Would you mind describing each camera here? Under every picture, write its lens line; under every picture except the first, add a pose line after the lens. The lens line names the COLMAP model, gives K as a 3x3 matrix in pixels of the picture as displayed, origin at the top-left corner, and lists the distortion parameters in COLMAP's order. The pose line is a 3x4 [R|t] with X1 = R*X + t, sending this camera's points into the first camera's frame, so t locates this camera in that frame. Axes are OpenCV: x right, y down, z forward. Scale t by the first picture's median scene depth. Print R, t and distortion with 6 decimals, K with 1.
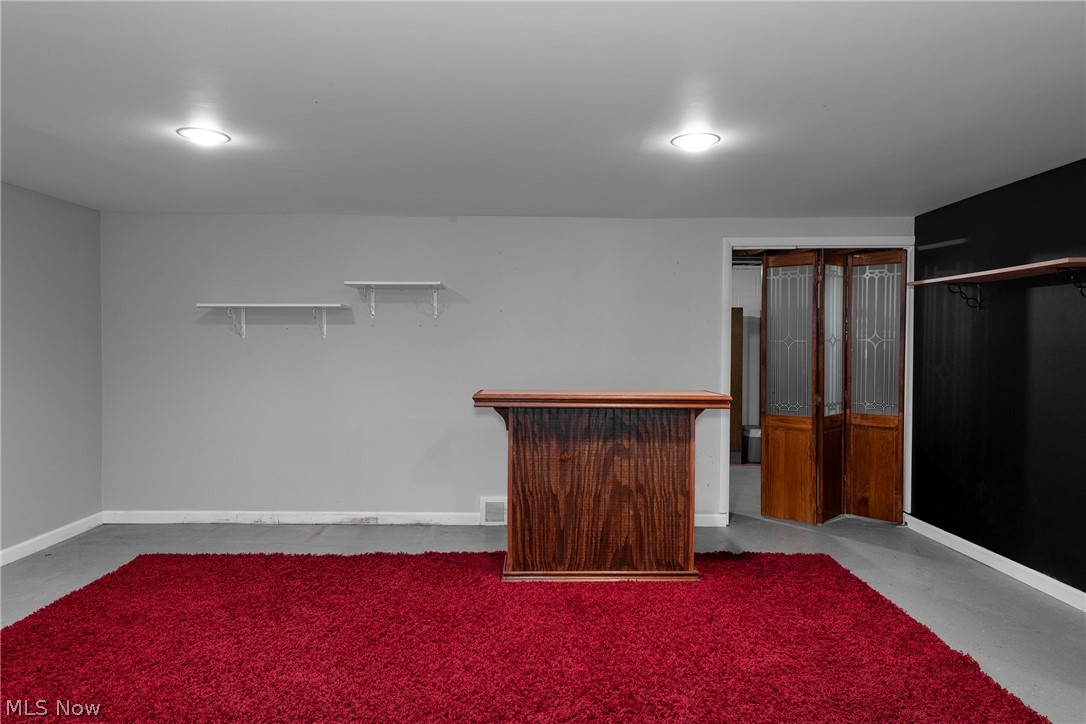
lens RADIAL K [[657.6, 0, 538.4], [0, 657.6, 359.2], [0, 0, 1]] dist [0.015487, -0.001296]
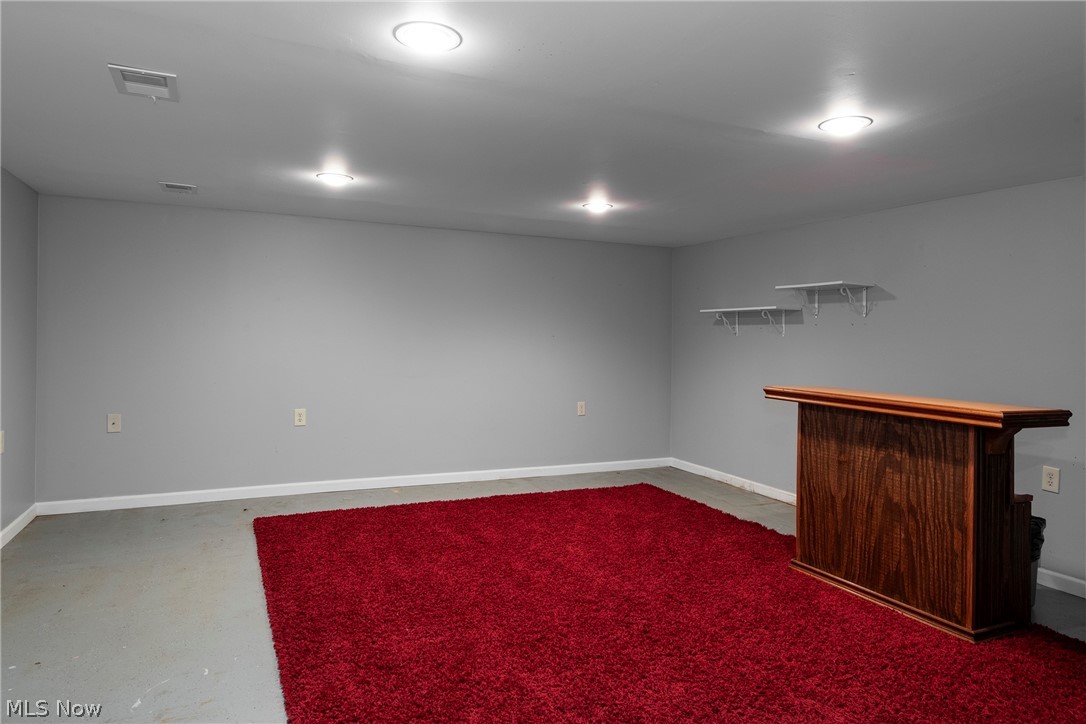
lens RADIAL K [[711.9, 0, 541.2], [0, 711.9, 335.5], [0, 0, 1]] dist [0.000800, -0.002639]
pose [[0.385908, 0.000951, -0.922537, 0.830843], [-0.034230, 0.999326, -0.013289, -0.004108], [0.921902, 0.036706, 0.385681, 0.180314]]
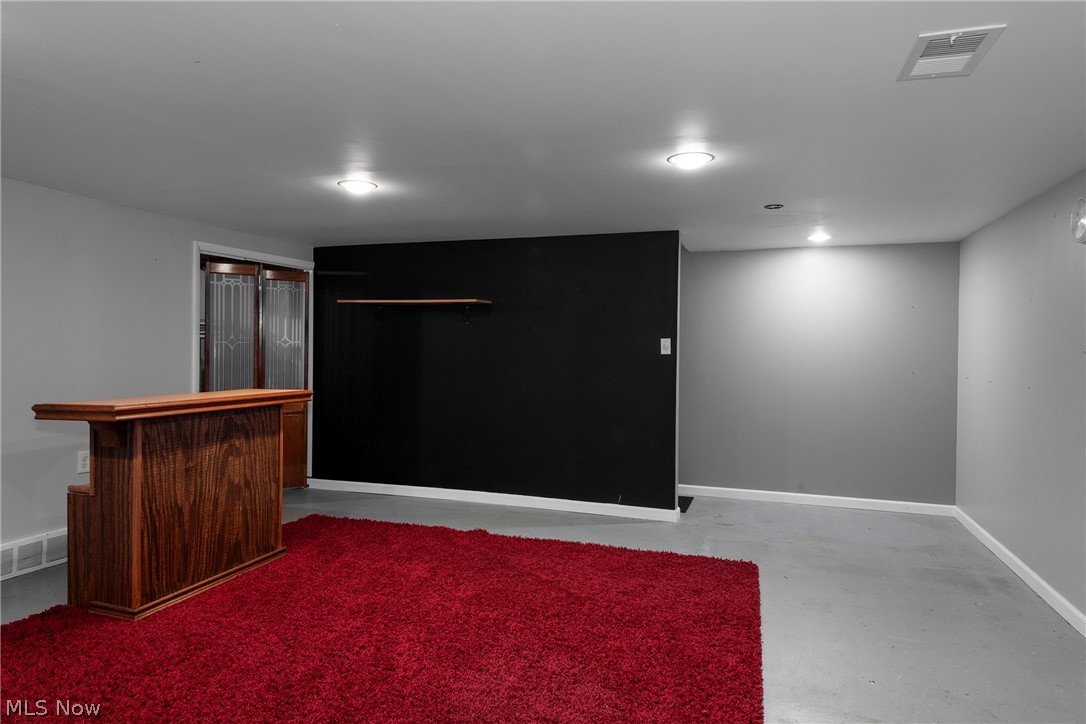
lens RADIAL K [[657.6, 0, 538.4], [0, 657.6, 359.2], [0, 0, 1]] dist [0.015487, -0.001296]
pose [[0.338061, -0.016078, 0.940987, -0.677685], [0.009899, 0.999860, 0.013527, -0.012363], [-0.941072, 0.004742, 0.338173, 0.204225]]
